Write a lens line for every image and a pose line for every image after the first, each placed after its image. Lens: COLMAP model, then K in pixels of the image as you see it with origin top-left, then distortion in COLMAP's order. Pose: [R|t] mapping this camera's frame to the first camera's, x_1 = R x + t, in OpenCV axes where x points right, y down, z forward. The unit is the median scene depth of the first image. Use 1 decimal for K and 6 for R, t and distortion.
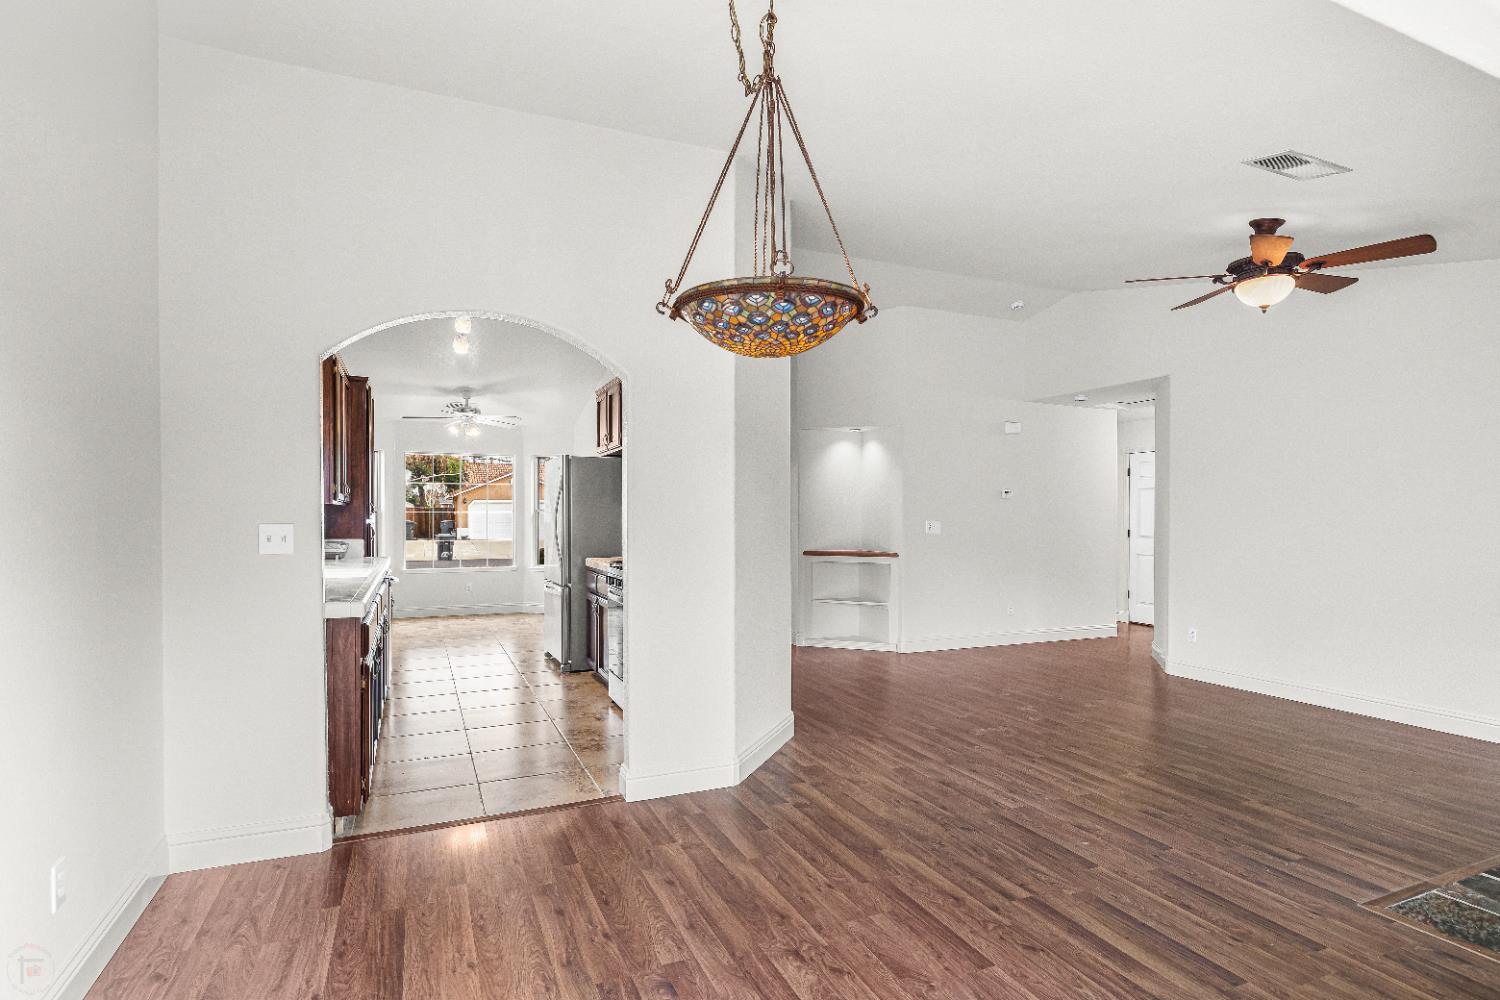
lens RADIAL K [[758.6, 0, 752.5], [0, 758.6, 519.9], [0, 0, 1]] dist [0.002627, 0.021317]
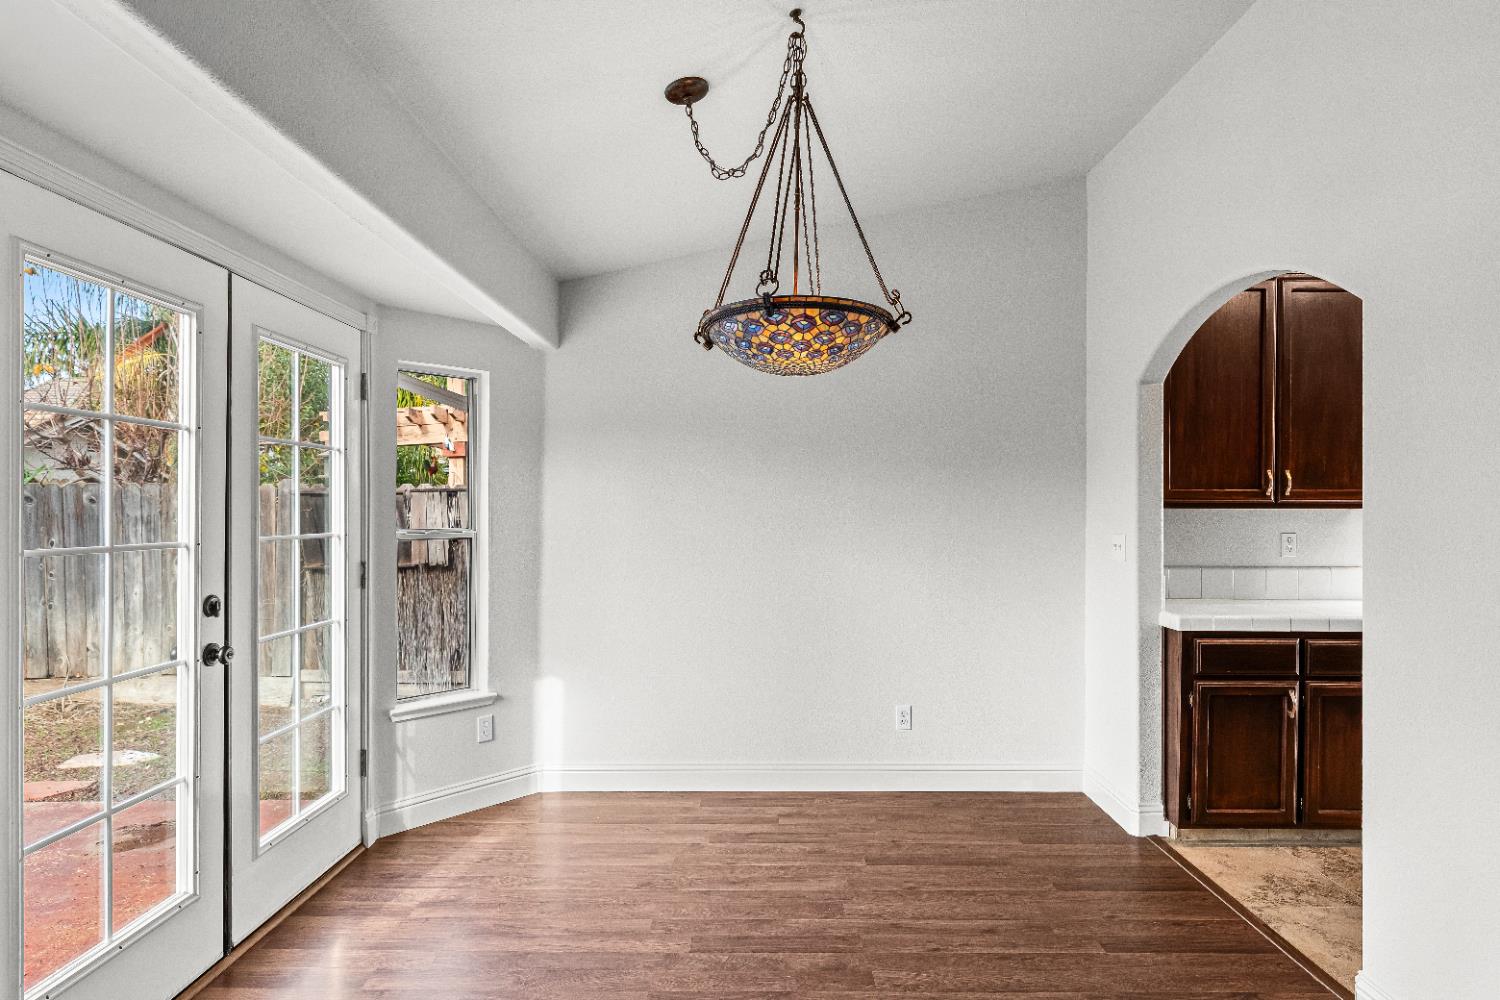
lens RADIAL K [[782.8, 0, 742.7], [0, 782.8, 514.8], [0, 0, 1]] dist [-0.005500, -0.000842]
pose [[-0.418632, 0.004578, -0.908144, 0.380354], [-0.008565, 0.999923, 0.008989, -0.013265], [0.908115, 0.011541, -0.418561, 0.540564]]
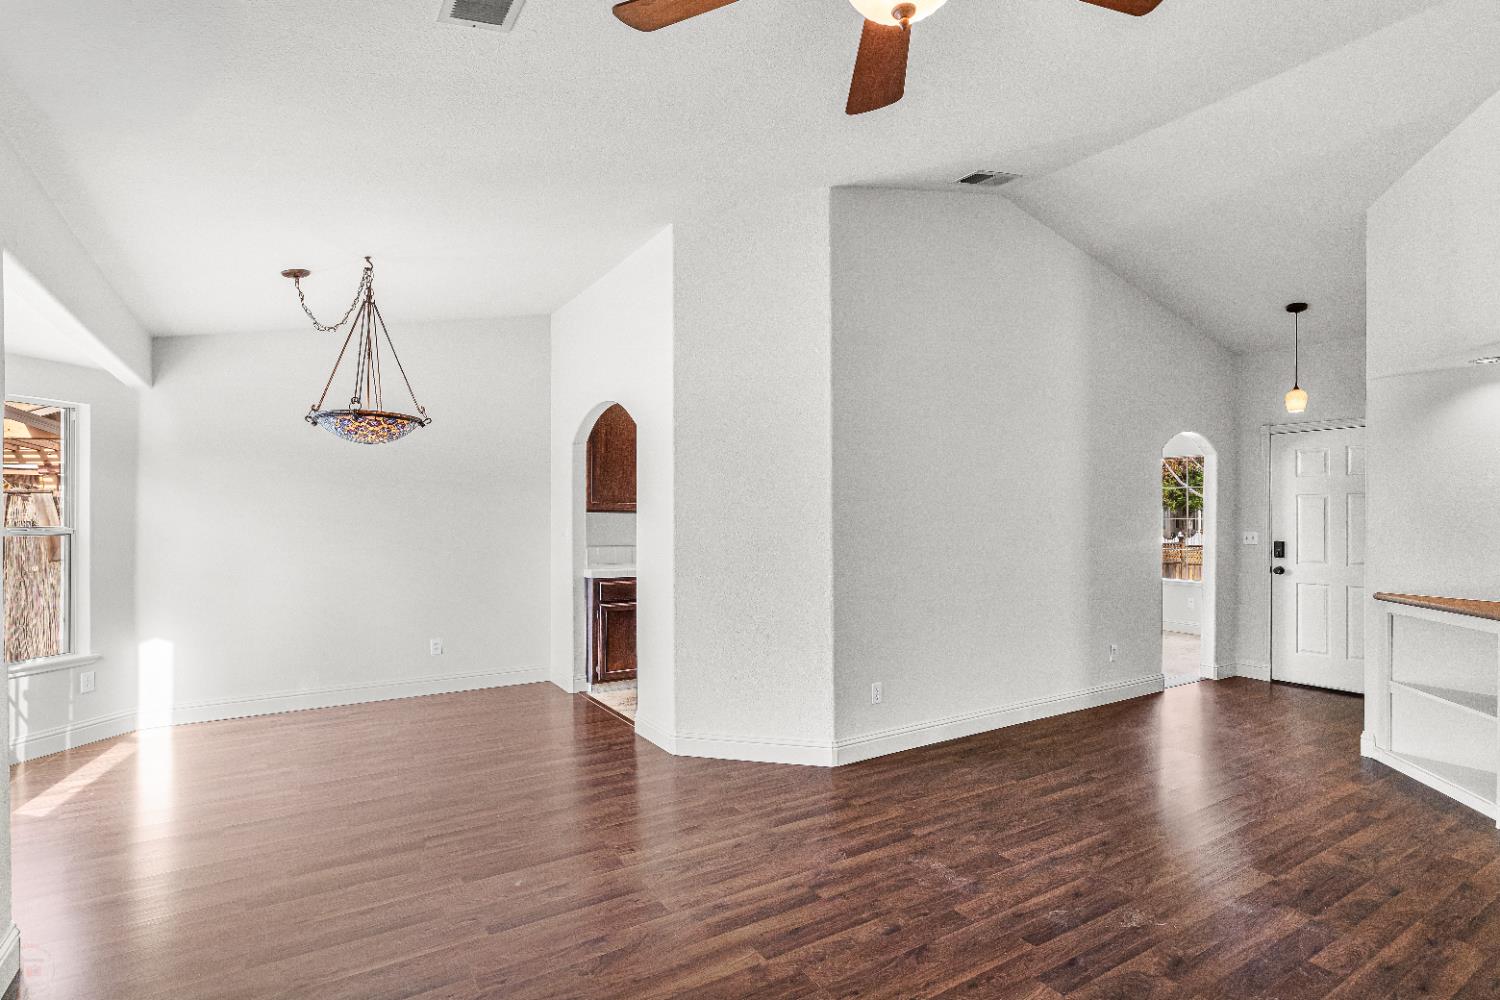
lens RADIAL K [[739.2, 0, 748.9], [0, 739.2, 524.2], [0, 0, 1]] dist [-0.001136, -0.000826]
pose [[0.151723, 0.013382, -0.988333, 0.787999], [-0.011692, 0.999863, 0.011743, -0.014318], [0.988354, 0.009773, 0.151858, 0.659599]]
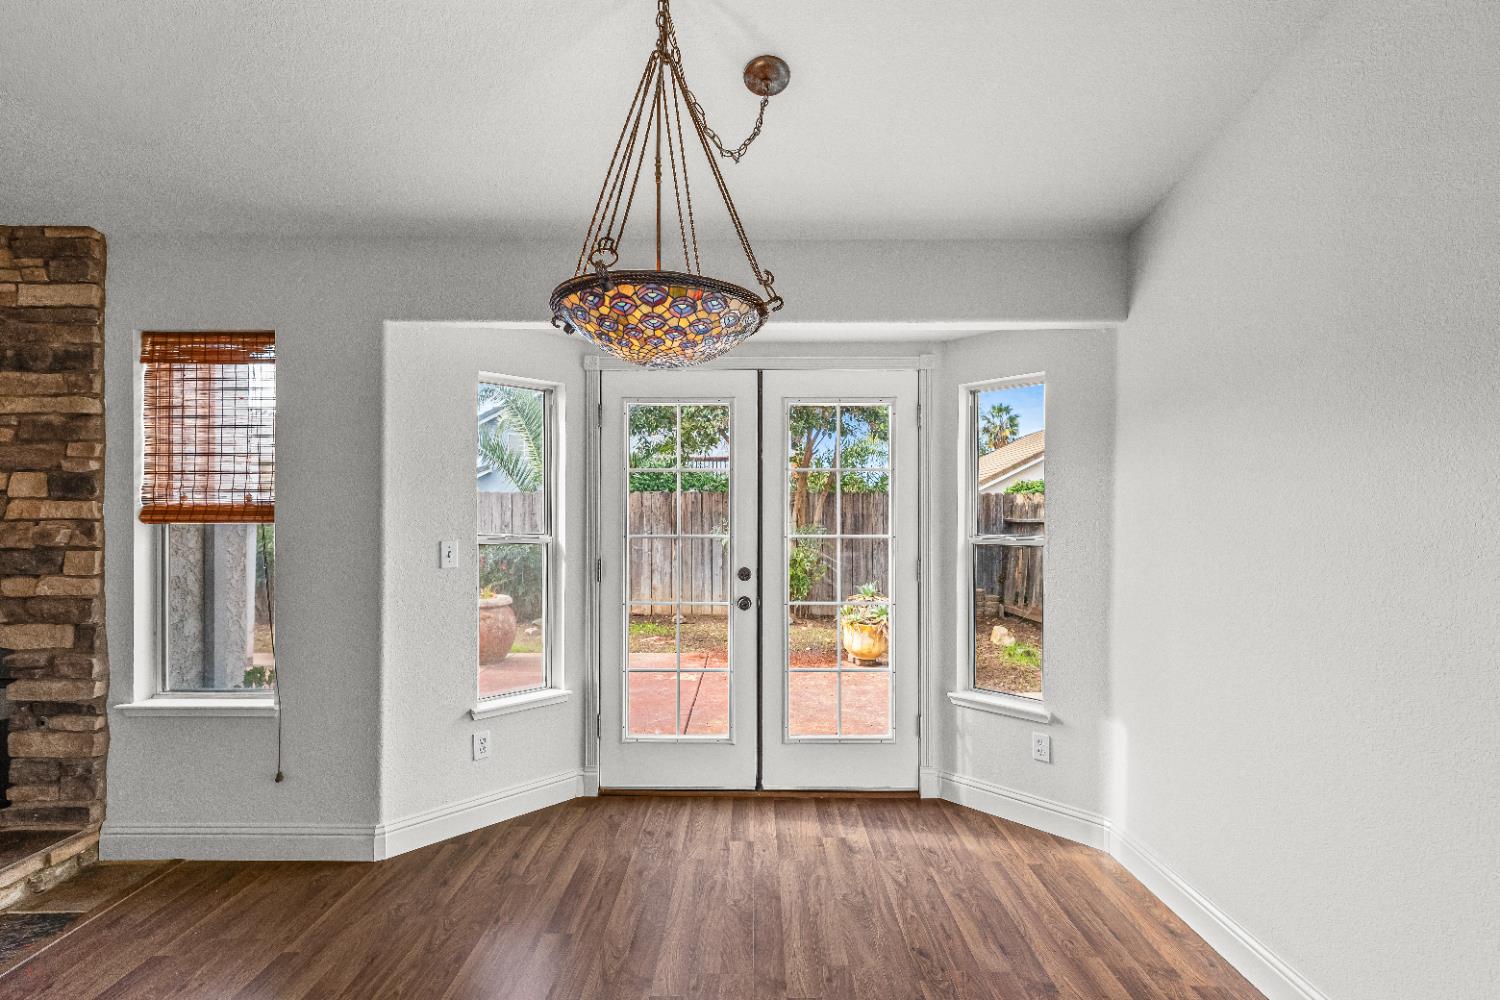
lens RADIAL K [[670.3, 0, 747.5], [0, 670.3, 520.2], [0, 0, 1]] dist [0.001722, 0.000330]
pose [[-0.911481, -0.002588, 0.411335, -0.148255], [0.002109, 0.999938, 0.010967, -0.013707], [-0.411338, 0.010863, -0.911418, 0.658903]]
